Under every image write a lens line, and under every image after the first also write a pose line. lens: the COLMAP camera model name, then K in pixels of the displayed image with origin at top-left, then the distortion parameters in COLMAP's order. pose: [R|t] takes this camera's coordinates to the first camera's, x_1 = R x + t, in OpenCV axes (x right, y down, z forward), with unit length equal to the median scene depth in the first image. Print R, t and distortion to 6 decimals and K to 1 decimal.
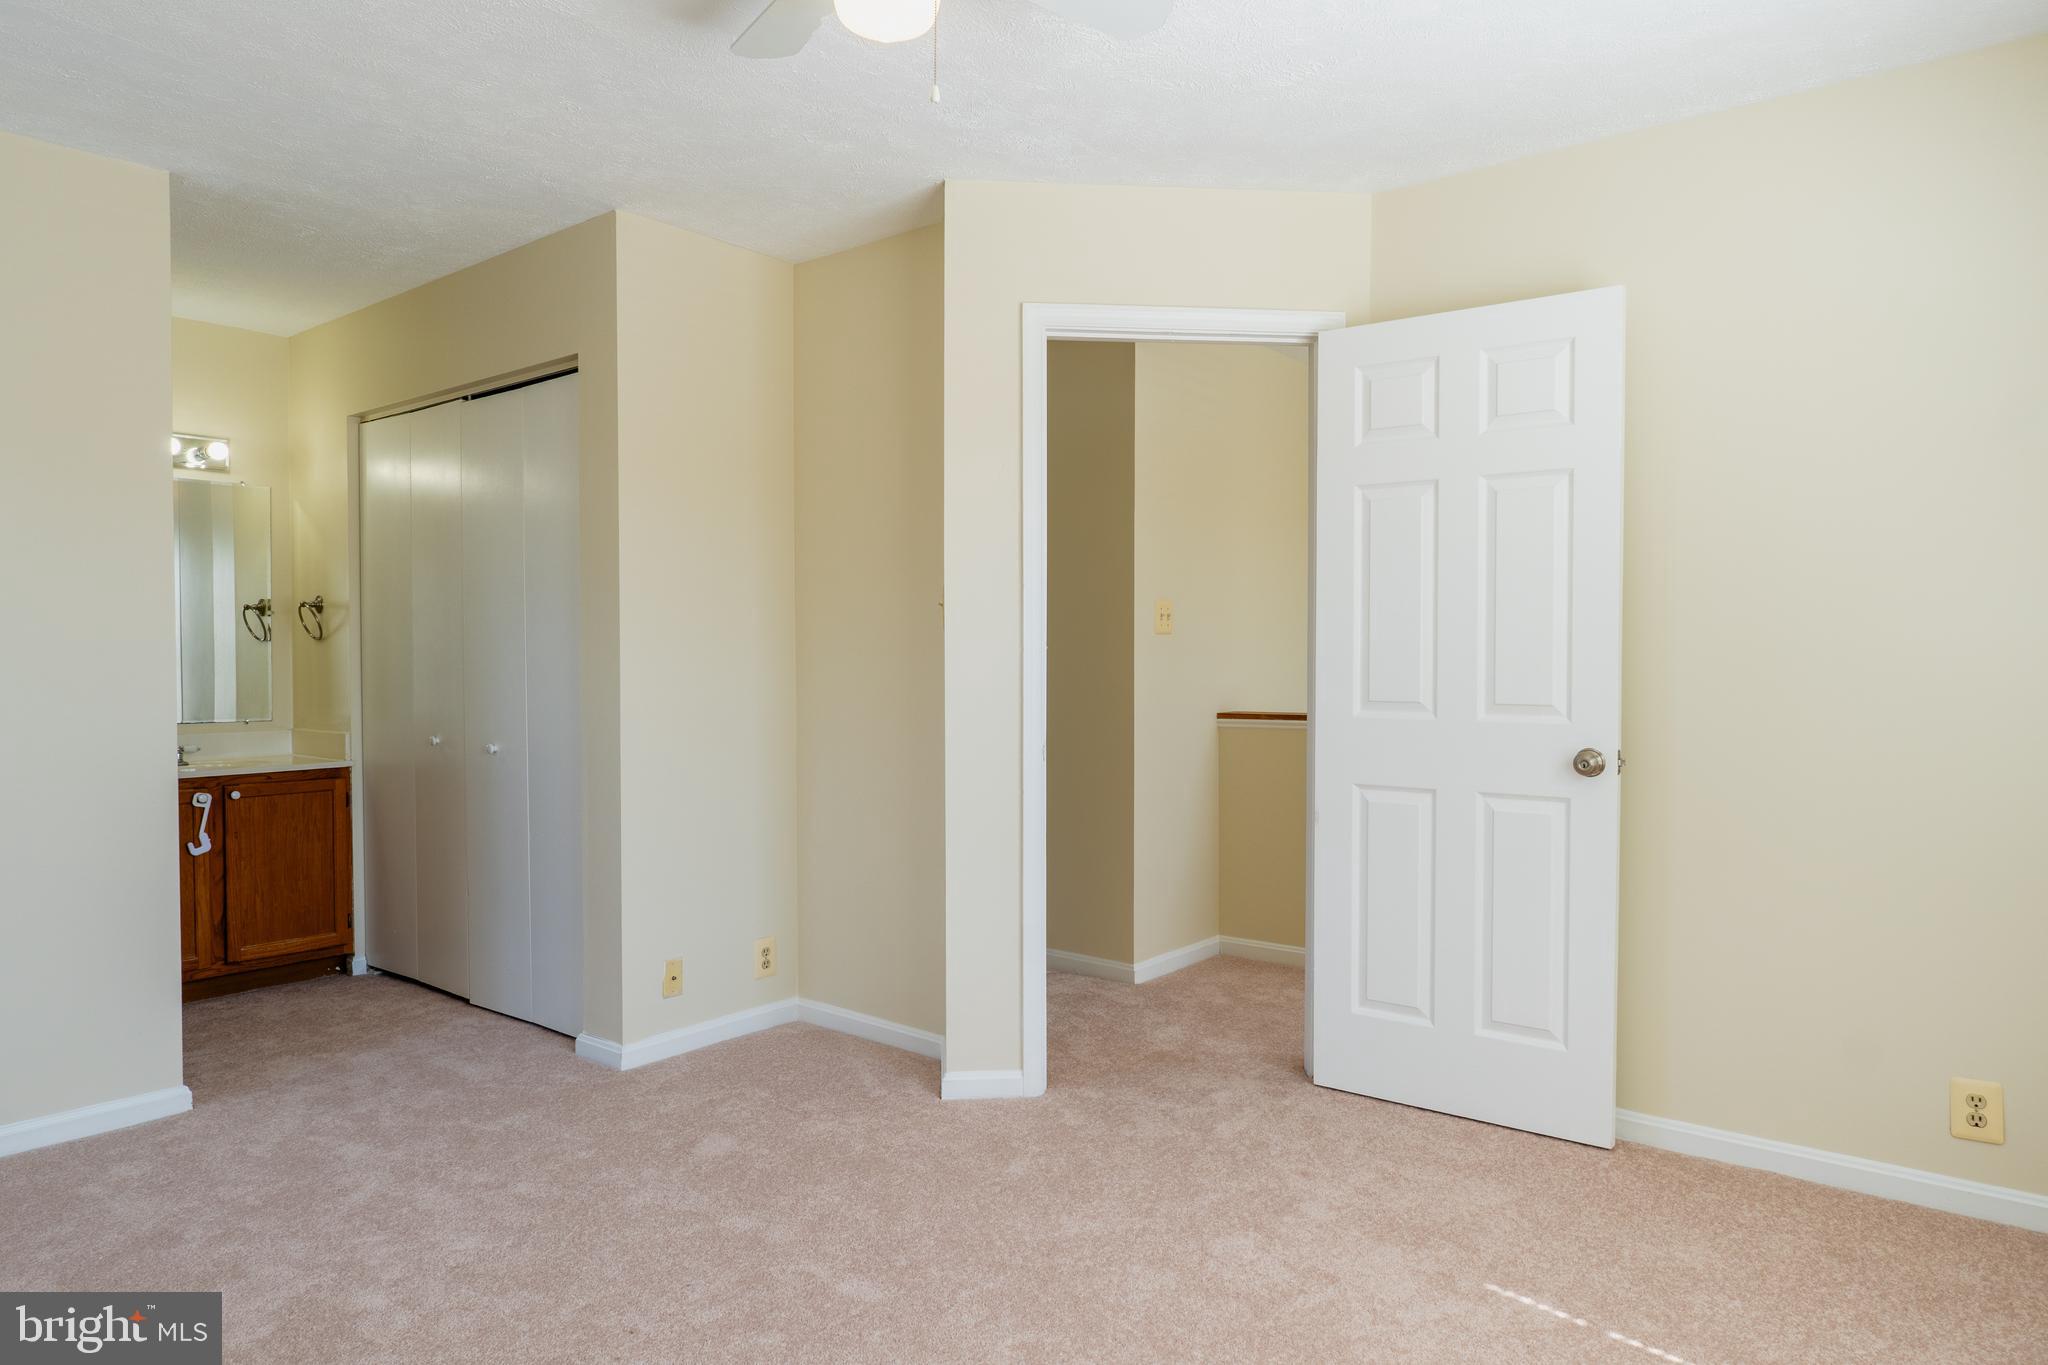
lens RADIAL K [[1280.7, 0, 1024.0], [0, 1280.7, 682.5], [0, 0, 1]] dist [-0.007929, -0.000986]
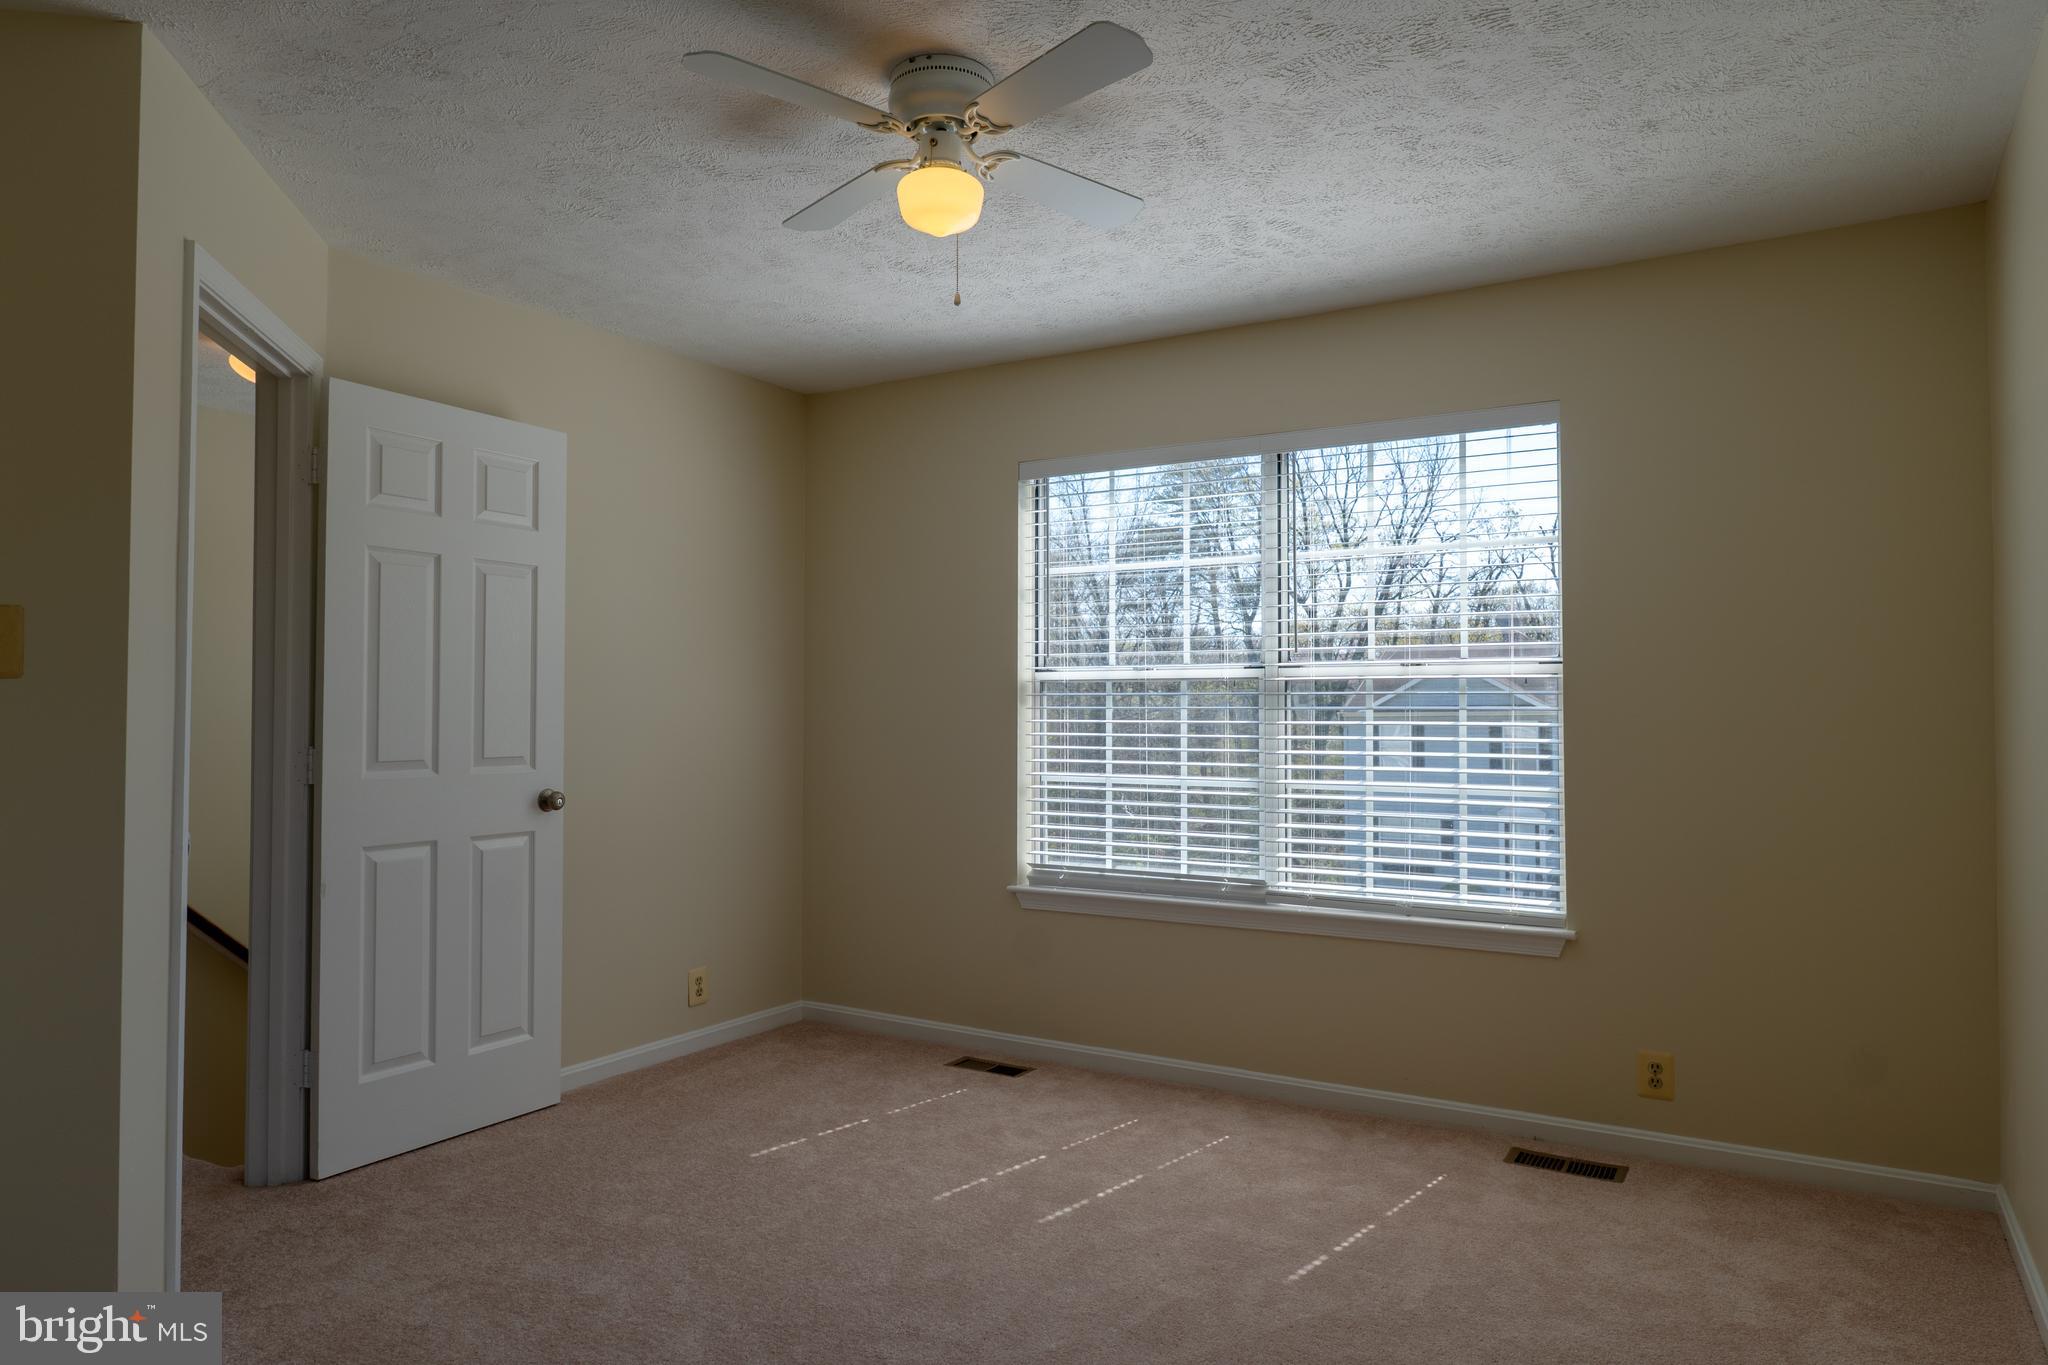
lens RADIAL K [[1280.7, 0, 1024.0], [0, 1280.7, 682.5], [0, 0, 1]] dist [-0.007929, -0.000986]
pose [[-0.136695, 0.025112, 0.990295, -0.815917], [0.023707, 0.999475, -0.022072, -0.013740], [-0.990329, 0.020460, -0.137218, 0.656363]]
